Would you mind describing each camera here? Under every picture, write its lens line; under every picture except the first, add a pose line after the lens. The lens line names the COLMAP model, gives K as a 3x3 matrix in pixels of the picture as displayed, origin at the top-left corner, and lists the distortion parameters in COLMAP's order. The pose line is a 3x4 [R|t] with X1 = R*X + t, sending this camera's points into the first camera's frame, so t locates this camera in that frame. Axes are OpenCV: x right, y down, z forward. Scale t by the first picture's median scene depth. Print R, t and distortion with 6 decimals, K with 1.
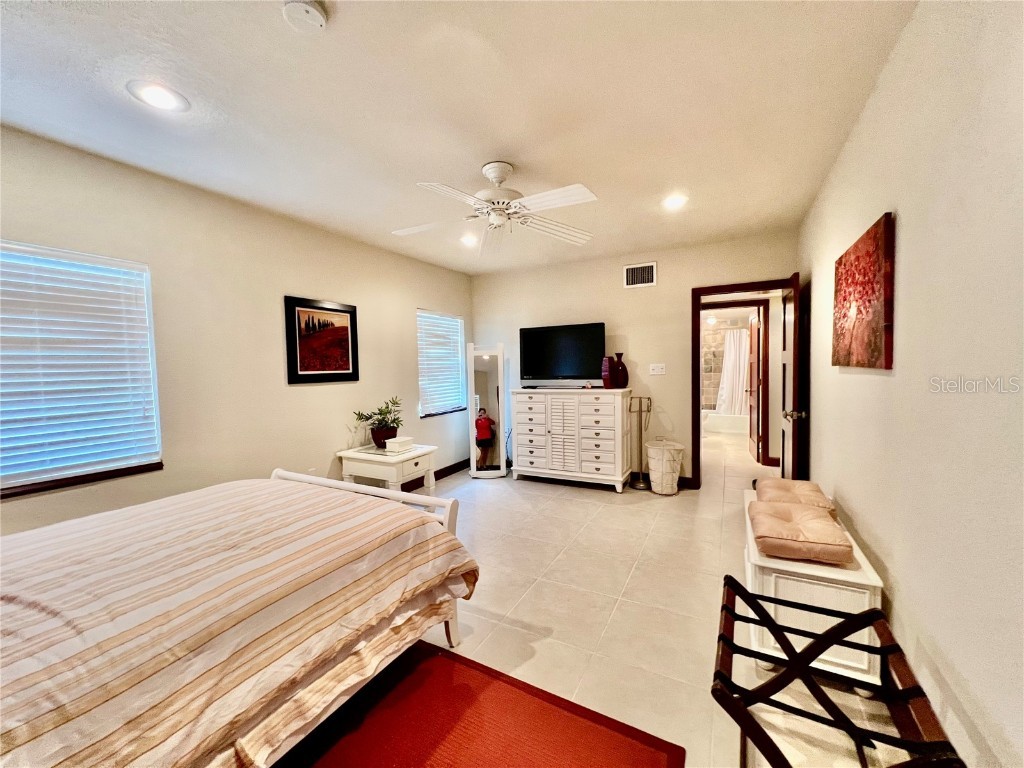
lens RADIAL K [[409.9, 0, 506.7], [0, 409.9, 385.3], [0, 0, 1]] dist [0.000500, 0.000053]
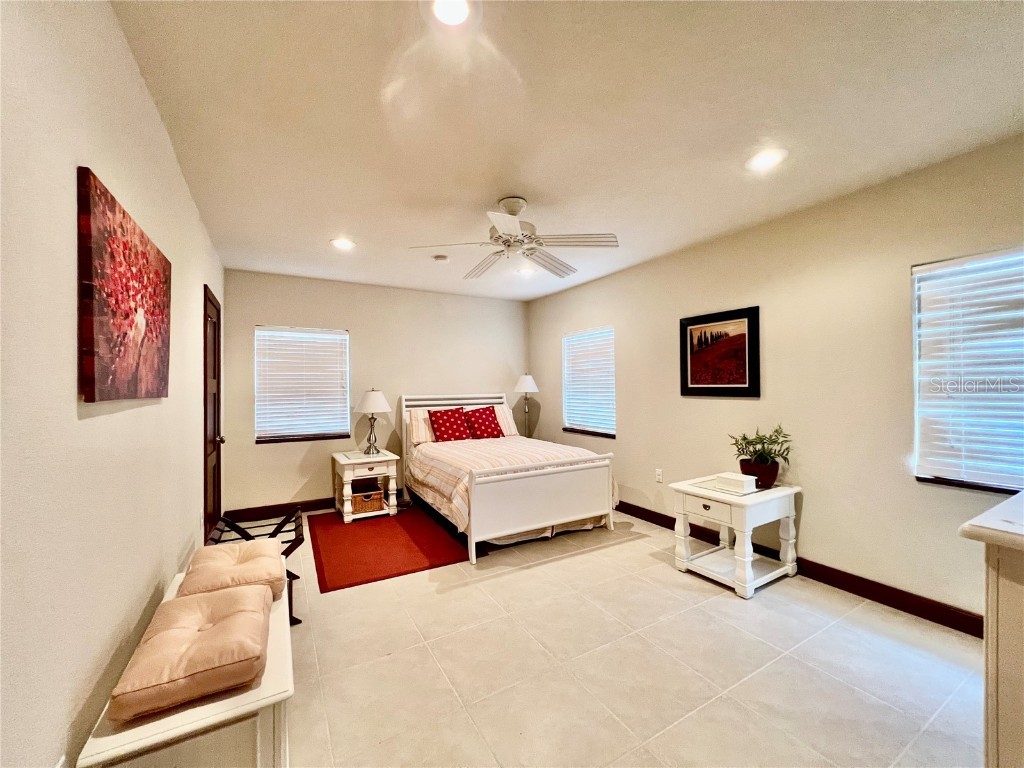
lens RADIAL K [[411.4, 0, 508.8], [0, 411.4, 386.9], [0, 0, 1]] dist [0.002017, 0.000172]
pose [[-0.520463, 0.028273, -0.853416, 0.662629], [-0.021611, 0.998695, 0.046266, -0.066761], [0.853611, 0.042523, -0.519173, 1.128747]]
